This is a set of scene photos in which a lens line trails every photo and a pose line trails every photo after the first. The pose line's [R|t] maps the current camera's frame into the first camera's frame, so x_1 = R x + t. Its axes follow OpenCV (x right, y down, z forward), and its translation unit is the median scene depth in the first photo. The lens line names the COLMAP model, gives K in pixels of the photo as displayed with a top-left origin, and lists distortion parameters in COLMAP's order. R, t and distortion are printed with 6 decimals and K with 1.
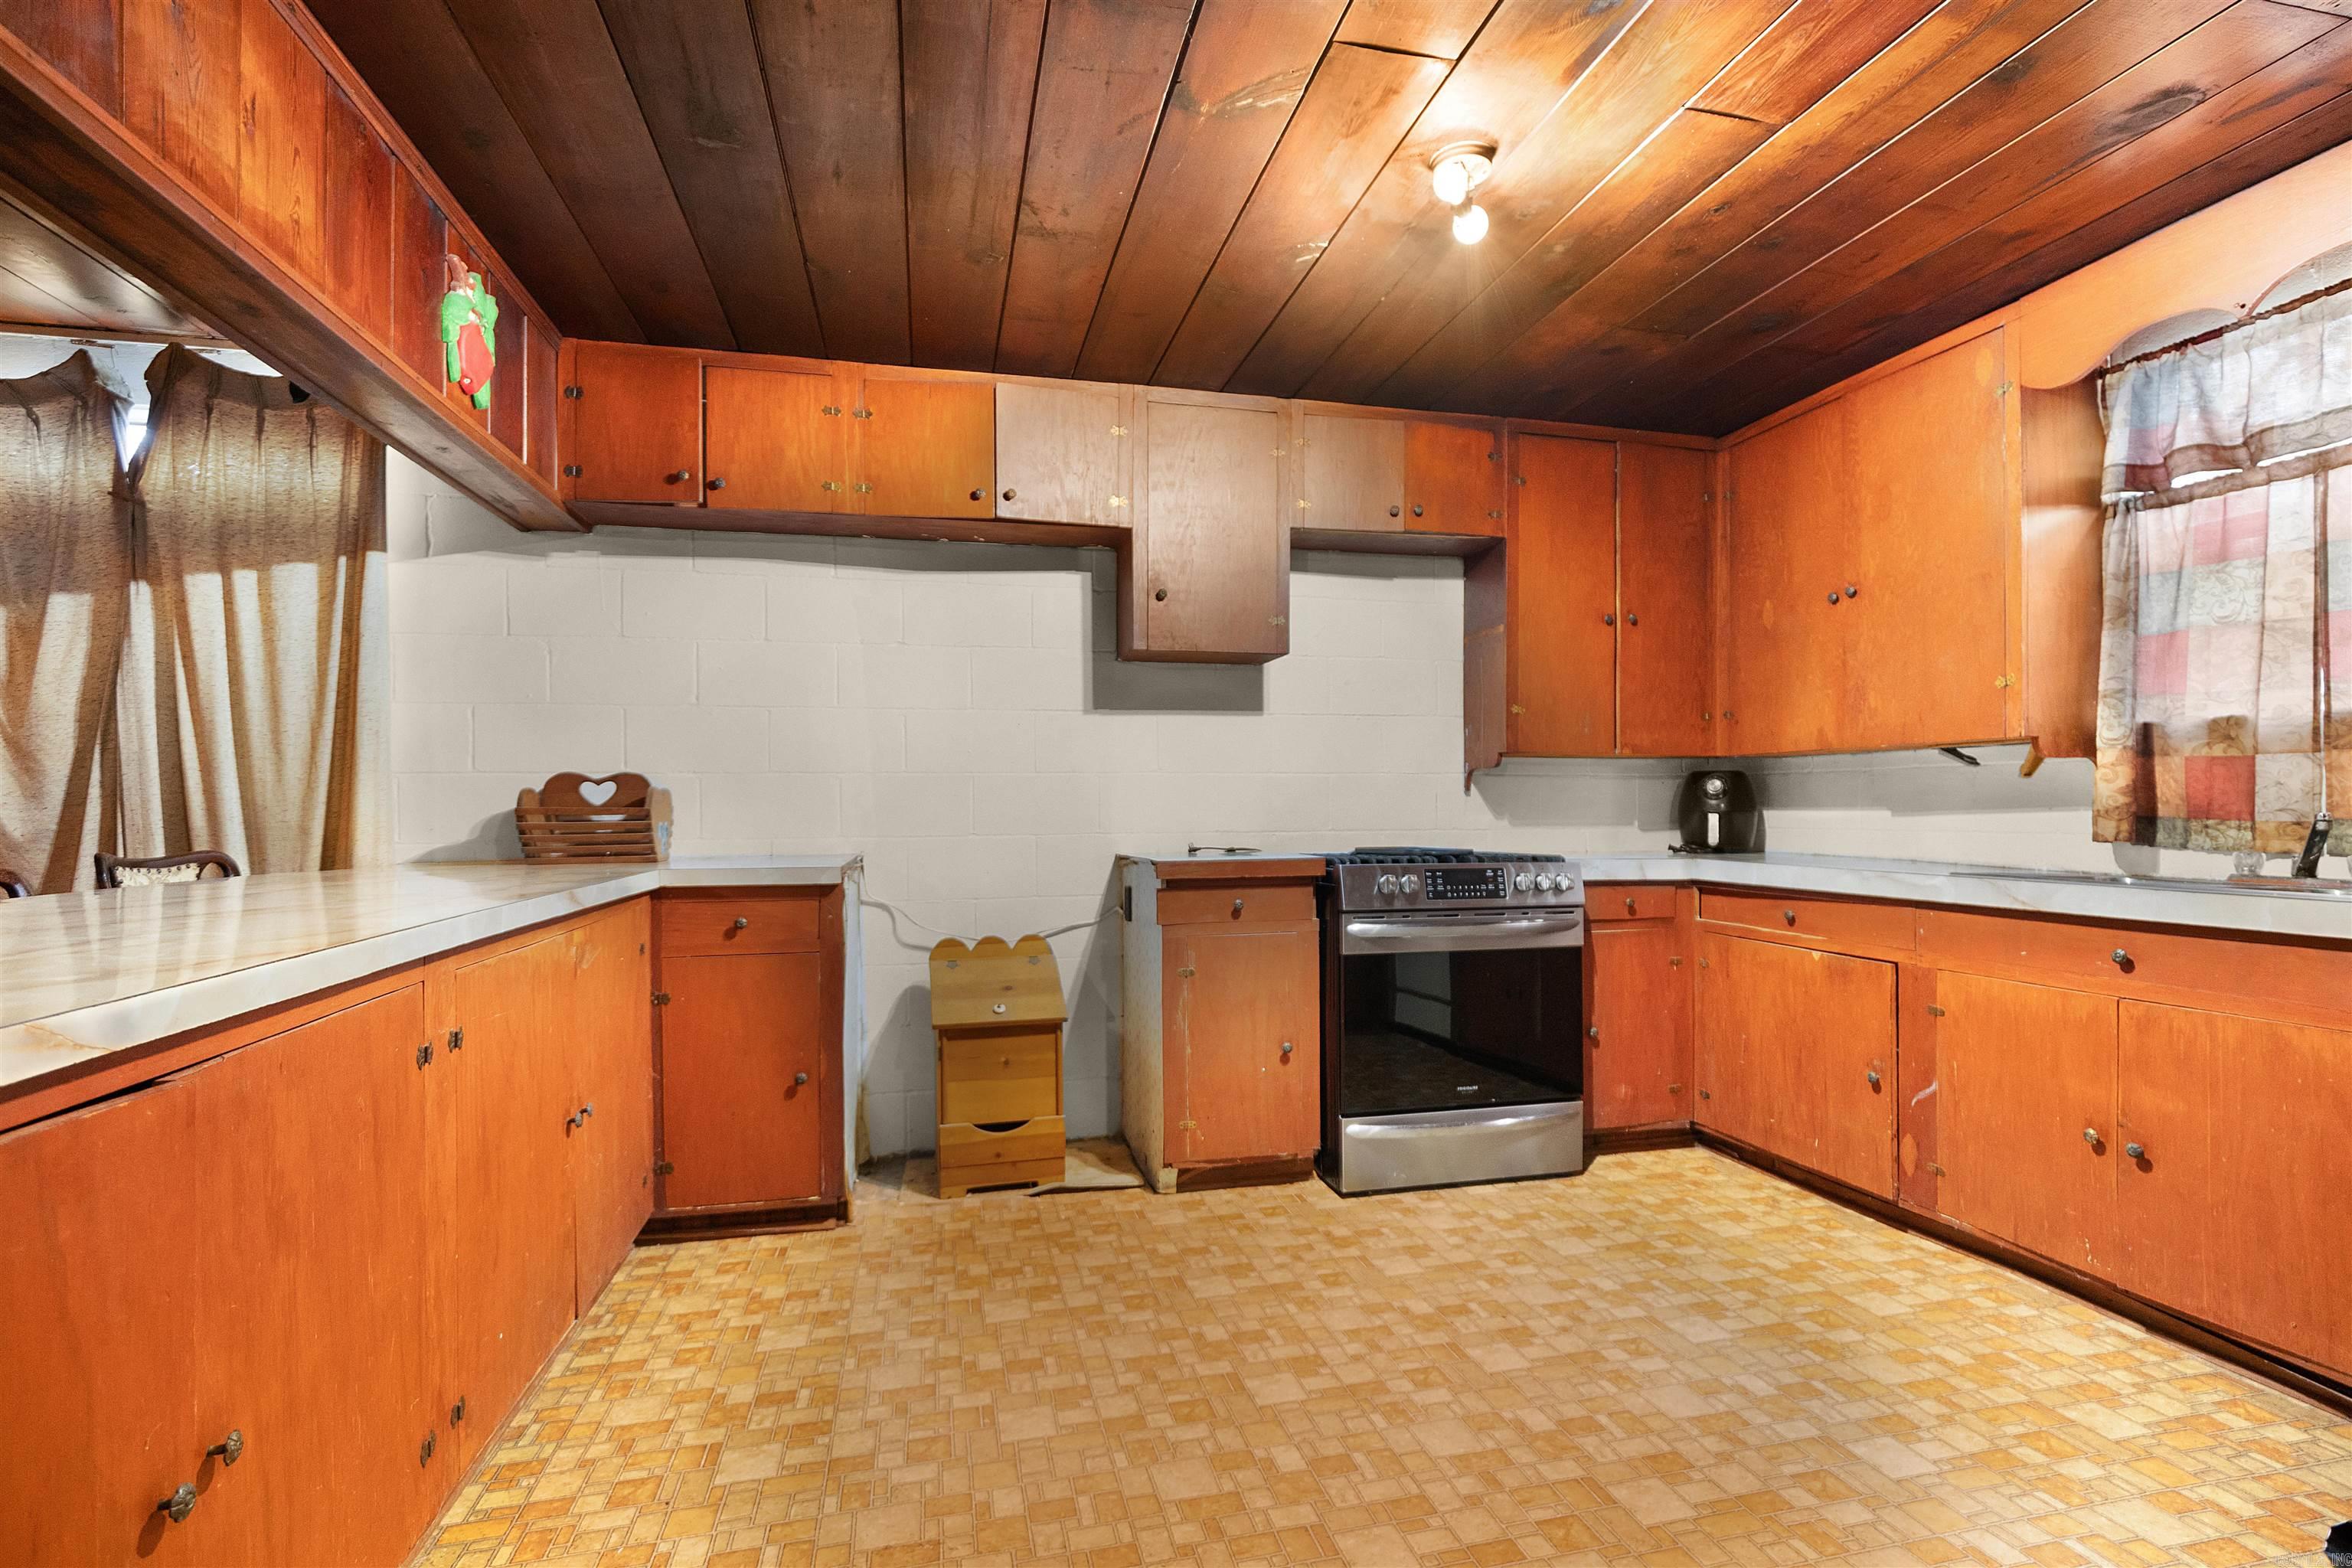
lens RADIAL K [[1087.8, 0, 1196.0], [0, 1087.8, 806.8], [0, 0, 1]] dist [-0.011608, 0.005283]
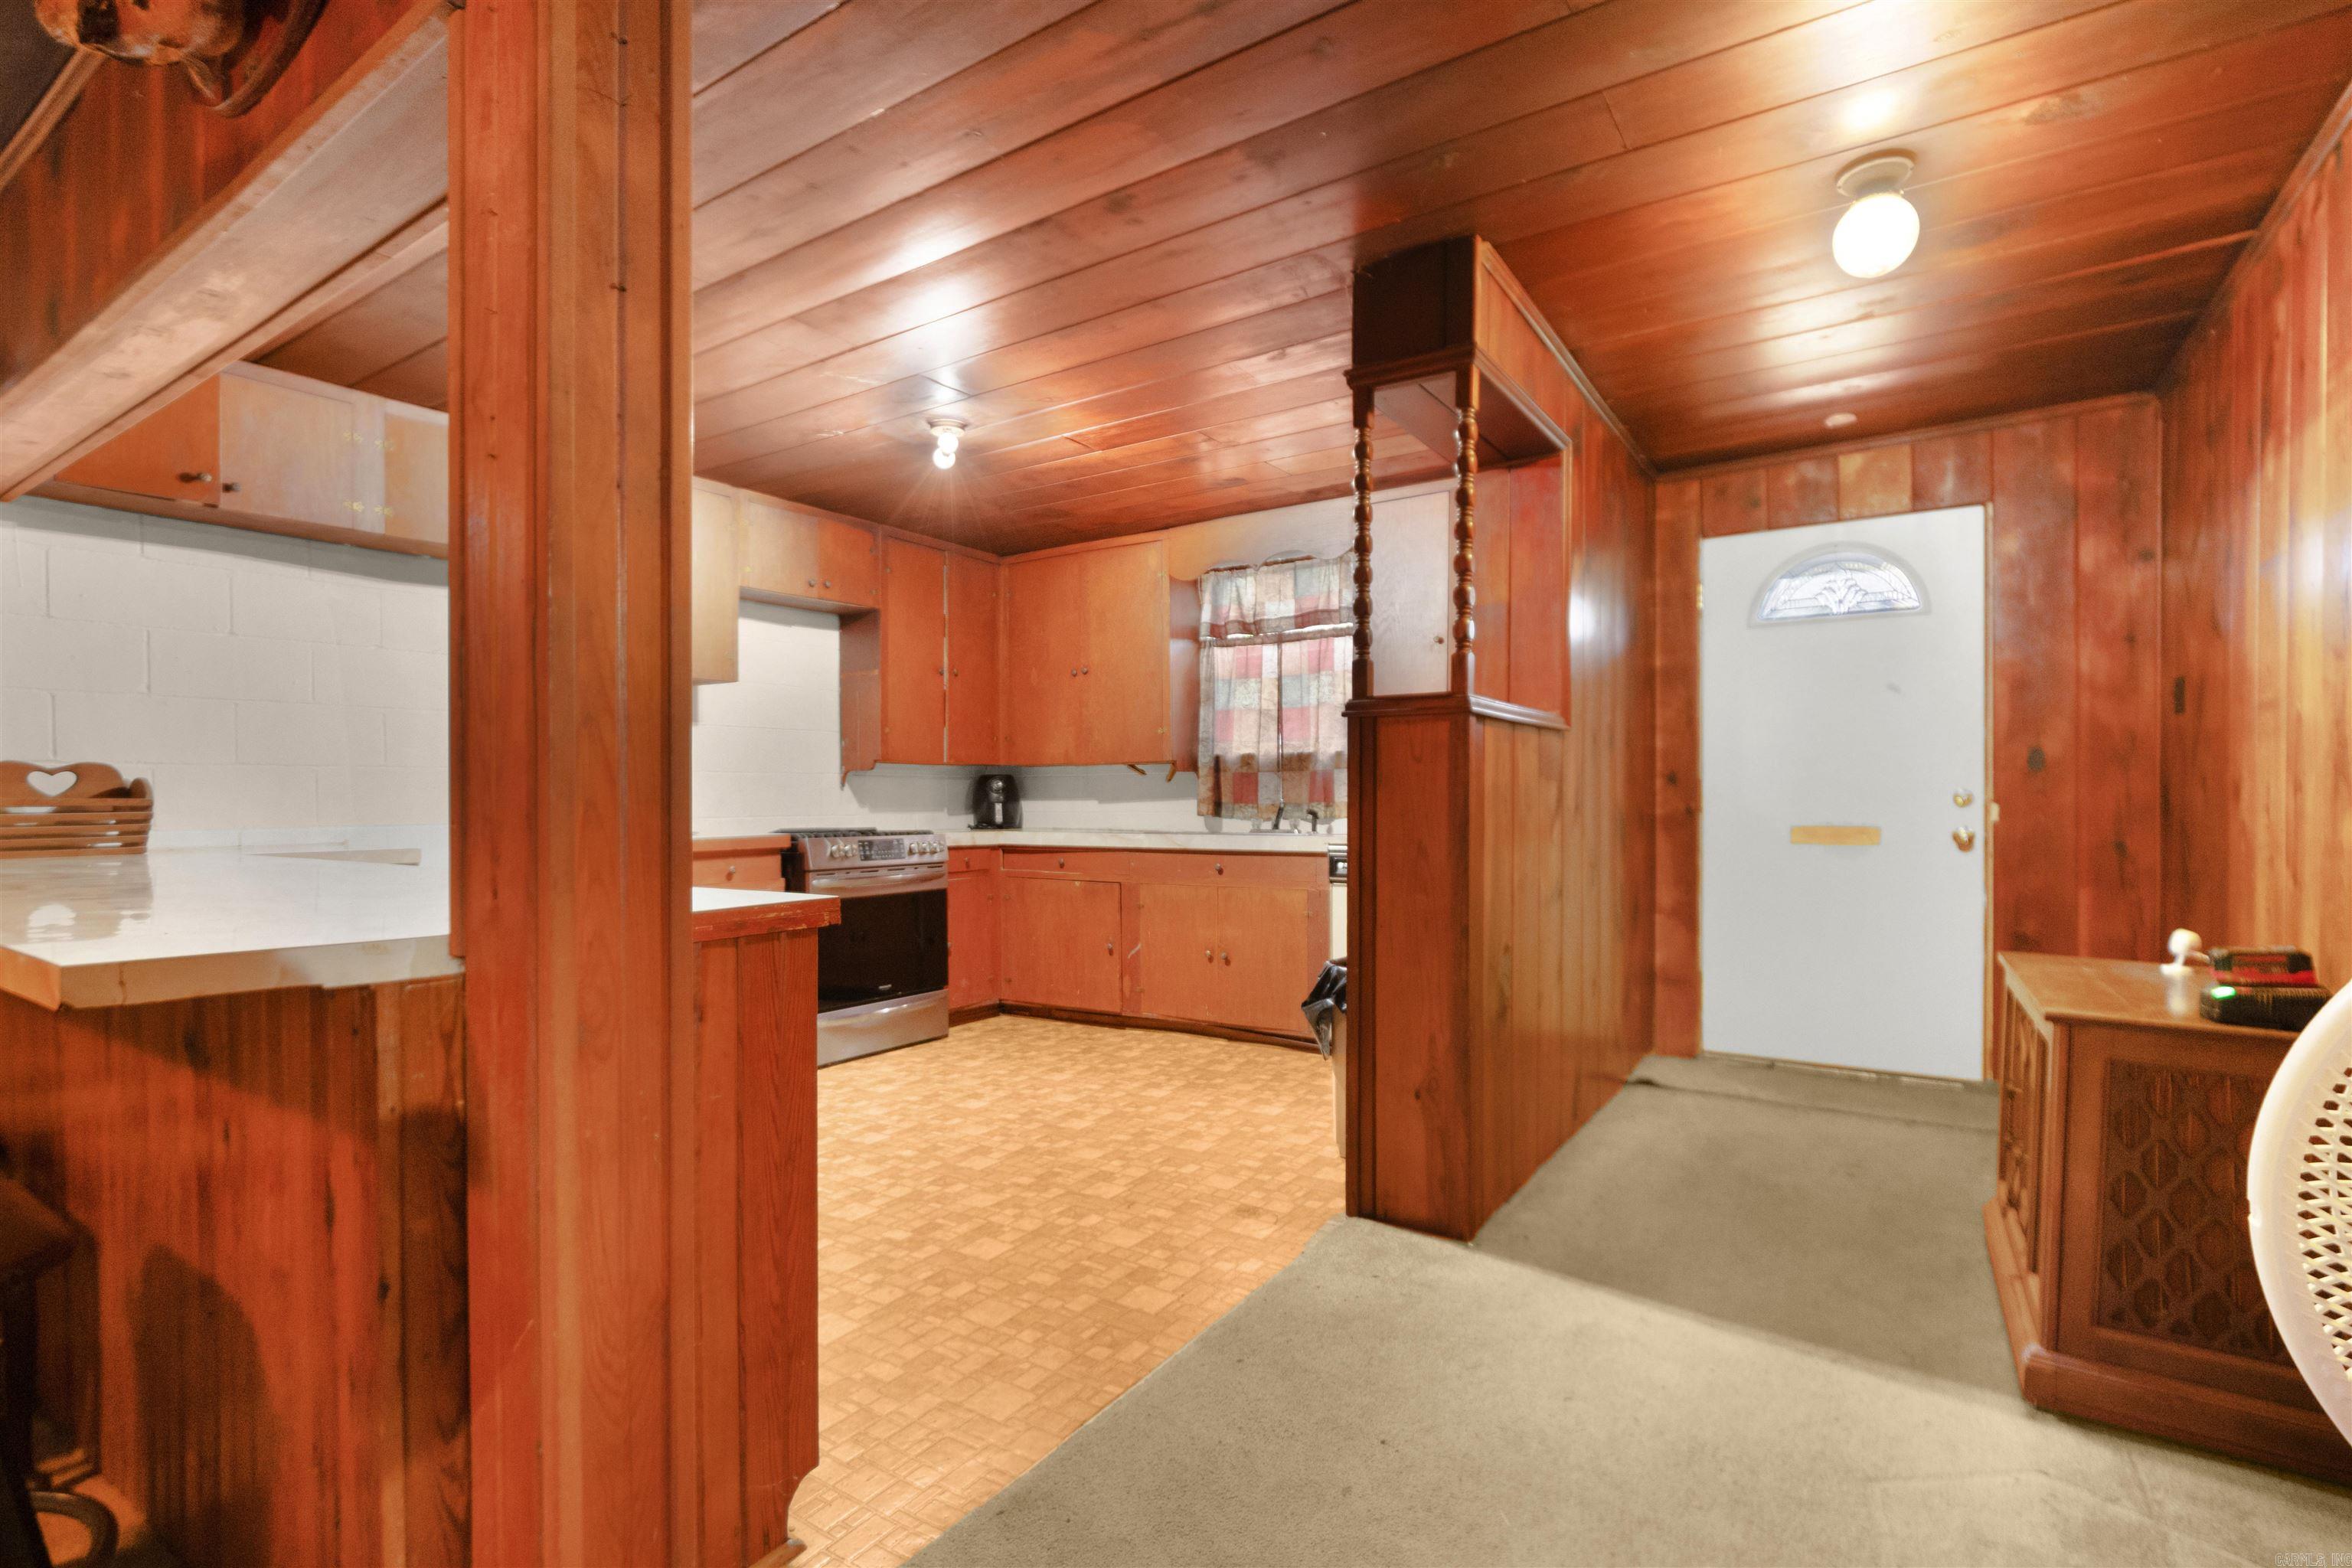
lens RADIAL K [[1087.8, 0, 1196.0], [0, 1087.8, 806.8], [0, 0, 1]] dist [-0.011608, 0.005283]
pose [[0.727570, -0.005304, 0.686013, -0.493534], [0.002318, 0.999983, 0.005273, 0.005853], [-0.686030, -0.002247, 0.727570, -0.402508]]
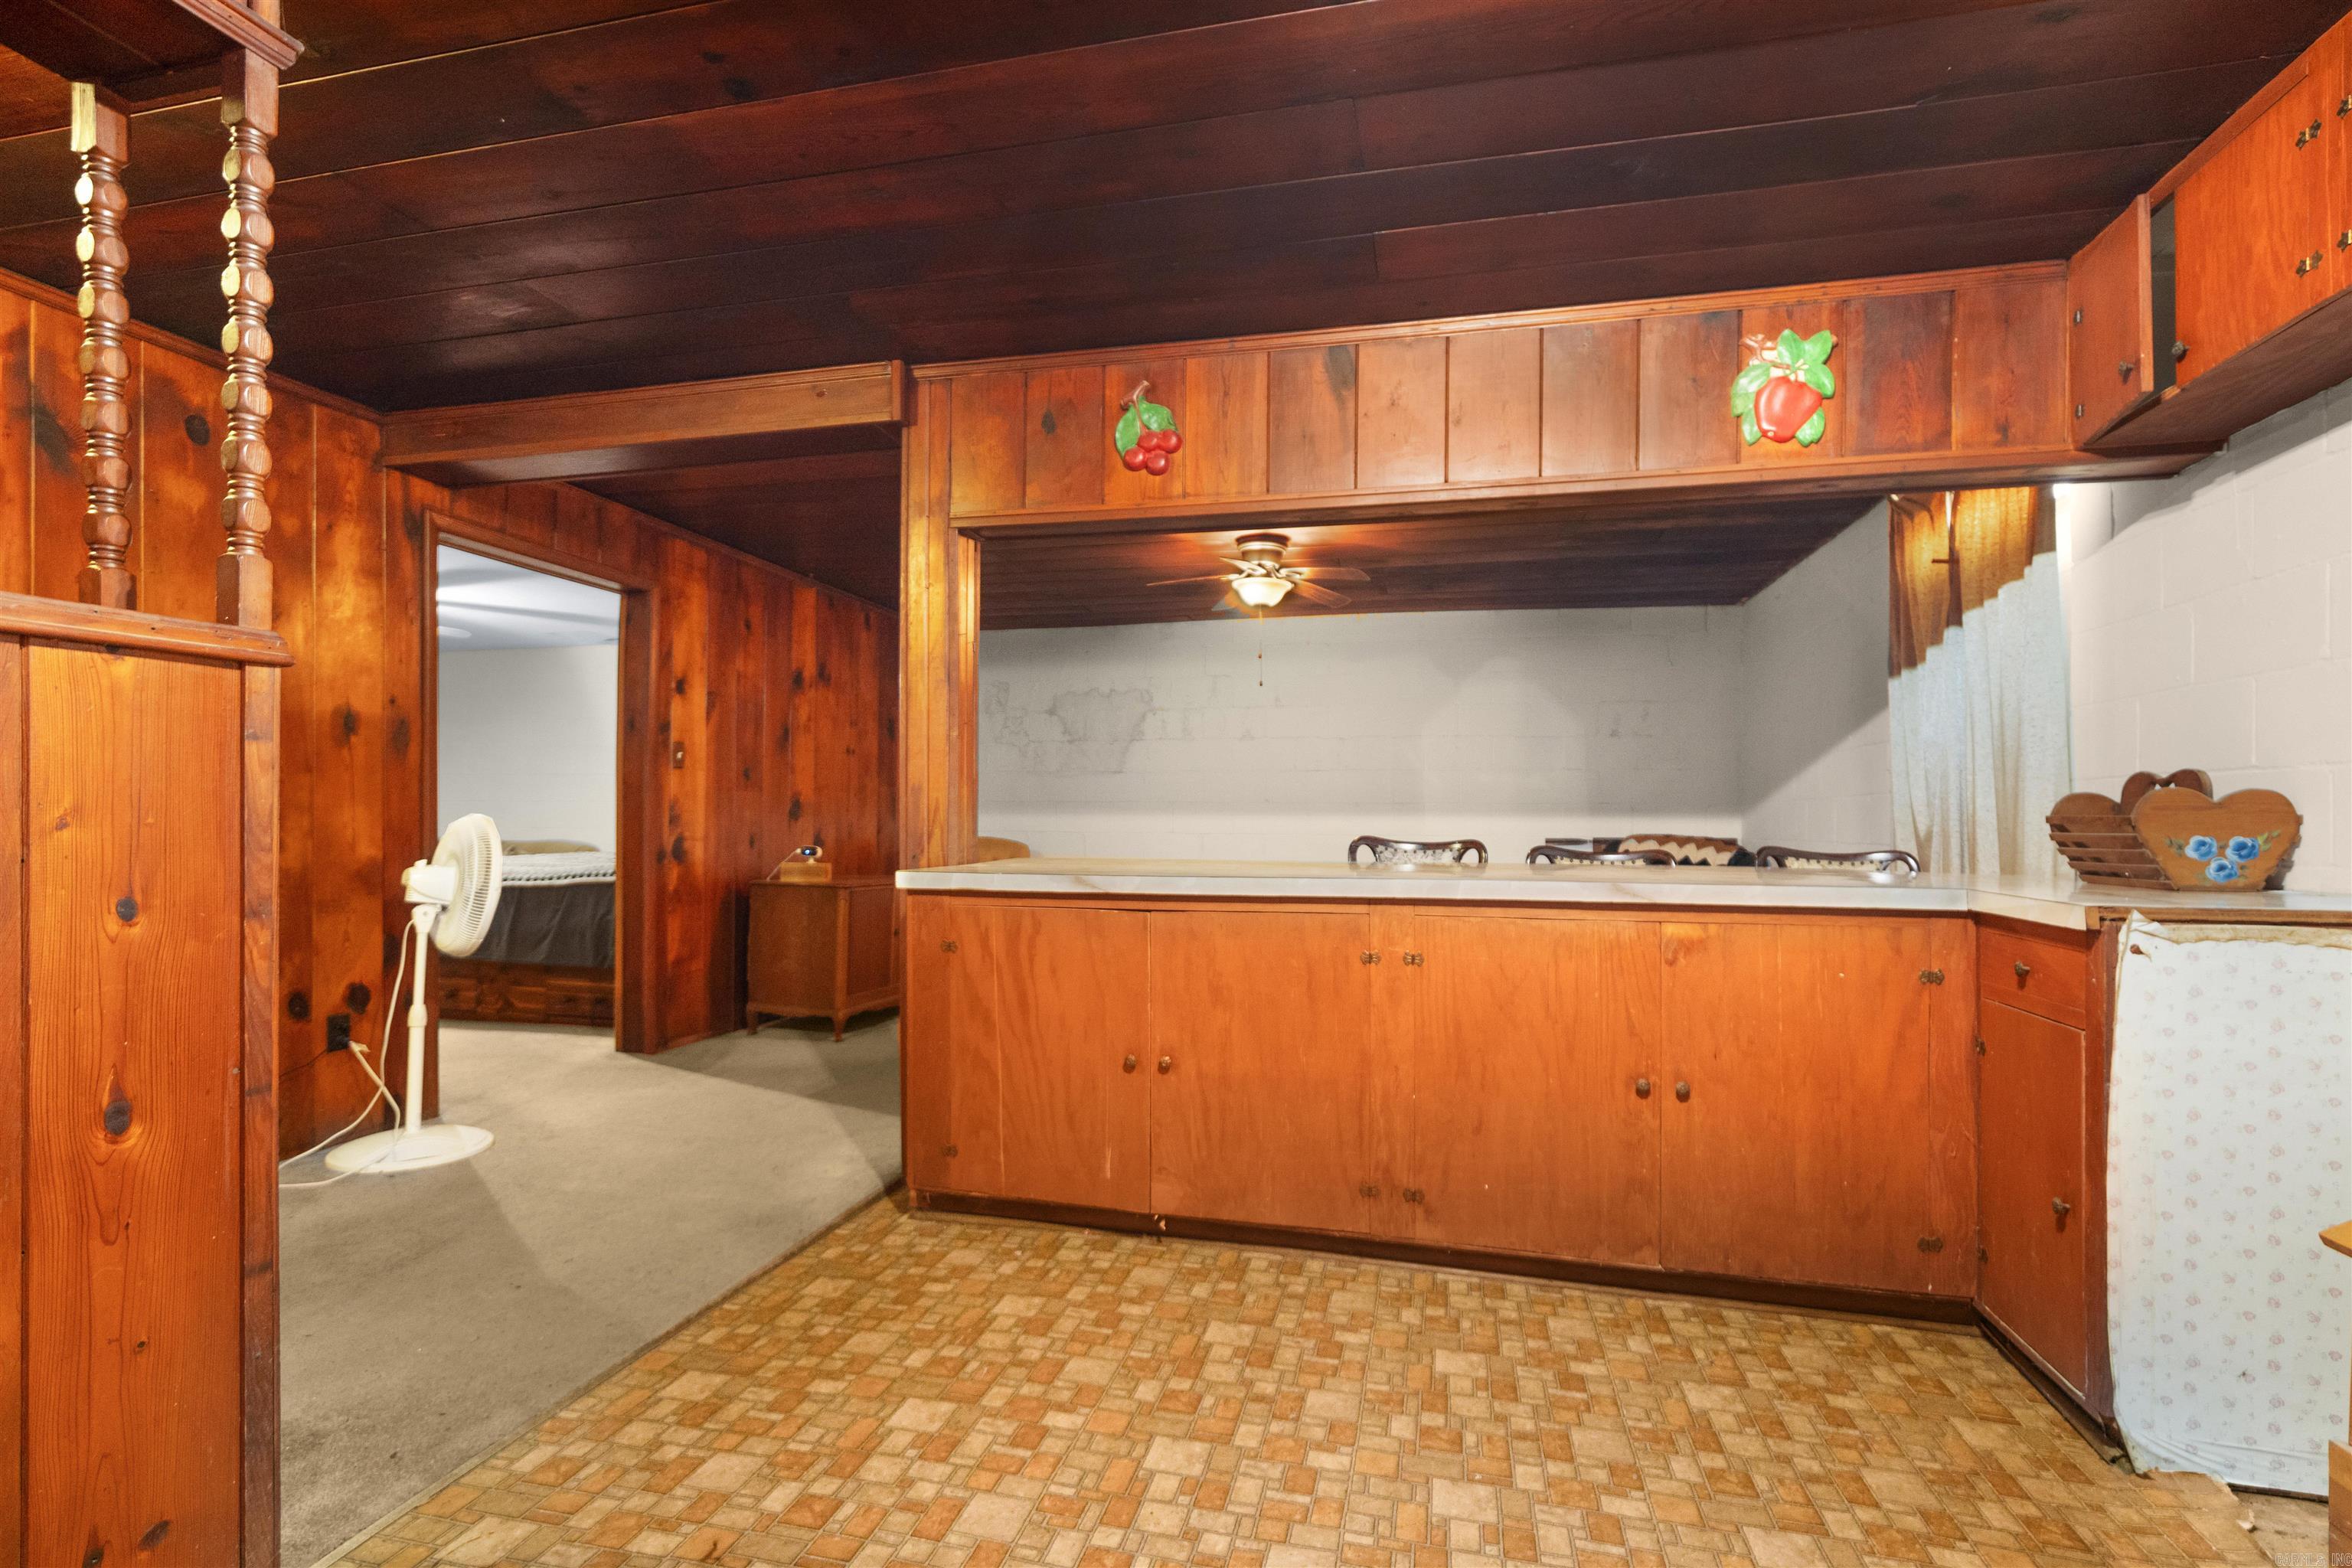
lens RADIAL K [[1087.8, 0, 1196.0], [0, 1087.8, 806.8], [0, 0, 1]] dist [-0.011608, 0.005283]
pose [[-0.451018, -0.002583, -0.892511, 0.463038], [-0.002565, 0.999995, -0.001598, -0.002548], [0.892511, 0.001568, -0.451022, 0.755455]]
